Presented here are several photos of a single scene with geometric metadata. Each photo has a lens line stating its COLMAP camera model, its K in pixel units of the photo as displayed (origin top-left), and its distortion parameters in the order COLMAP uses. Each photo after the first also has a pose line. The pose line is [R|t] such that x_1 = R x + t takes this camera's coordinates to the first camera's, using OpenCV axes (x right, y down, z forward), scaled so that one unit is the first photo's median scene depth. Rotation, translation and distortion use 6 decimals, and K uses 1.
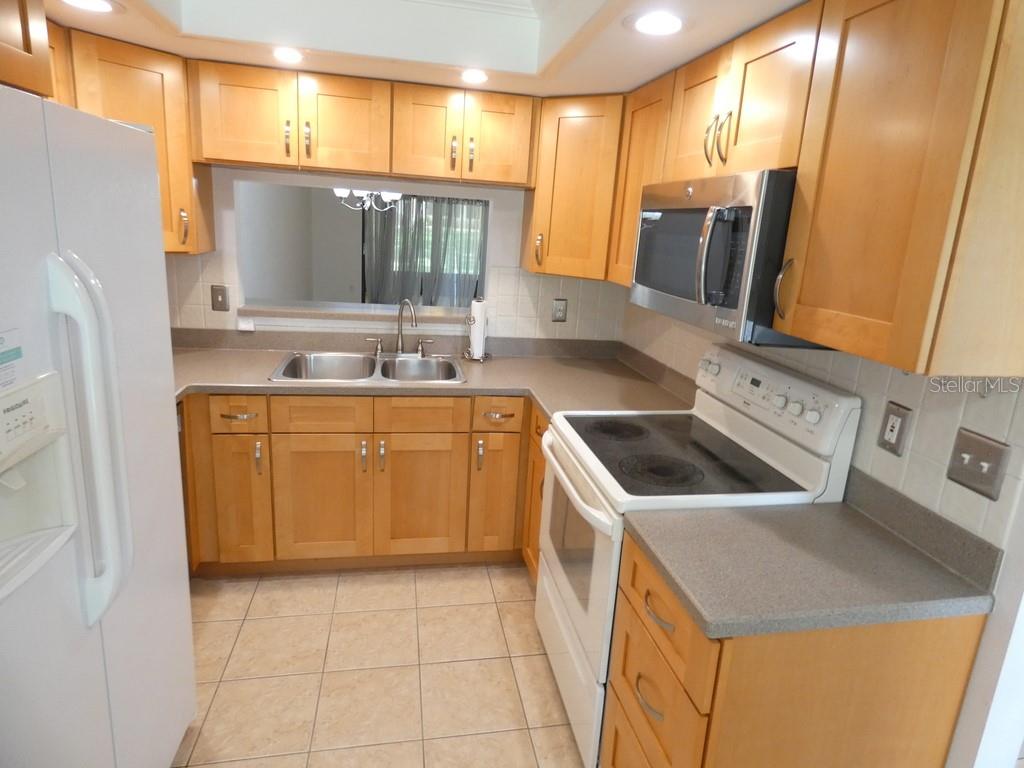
lens RADIAL K [[614.0, 0, 519.0], [0, 614.0, 379.7], [0, 0, 1]] dist [-0.001237, 0.000363]
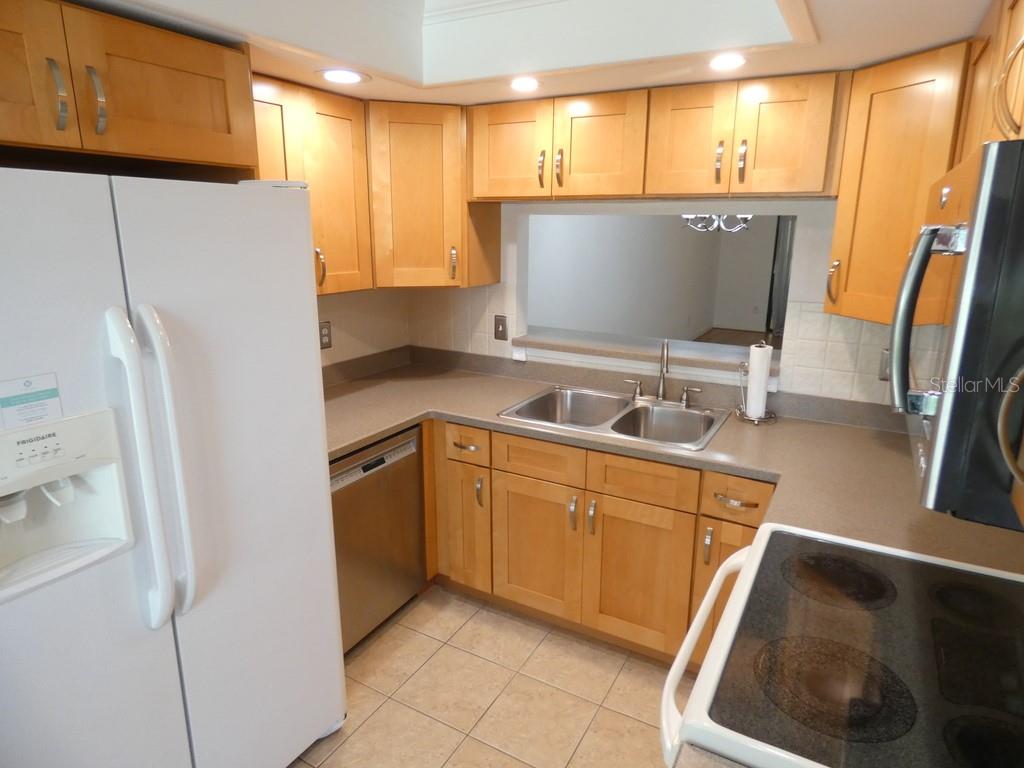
lens RADIAL K [[614.0, 0, 519.0], [0, 614.0, 379.7], [0, 0, 1]] dist [-0.001237, 0.000363]
pose [[0.757766, 0.102275, -0.644462, 0.237105], [-0.117645, 0.992869, 0.019238, -0.073892], [0.641834, 0.061240, 0.764394, 0.242101]]
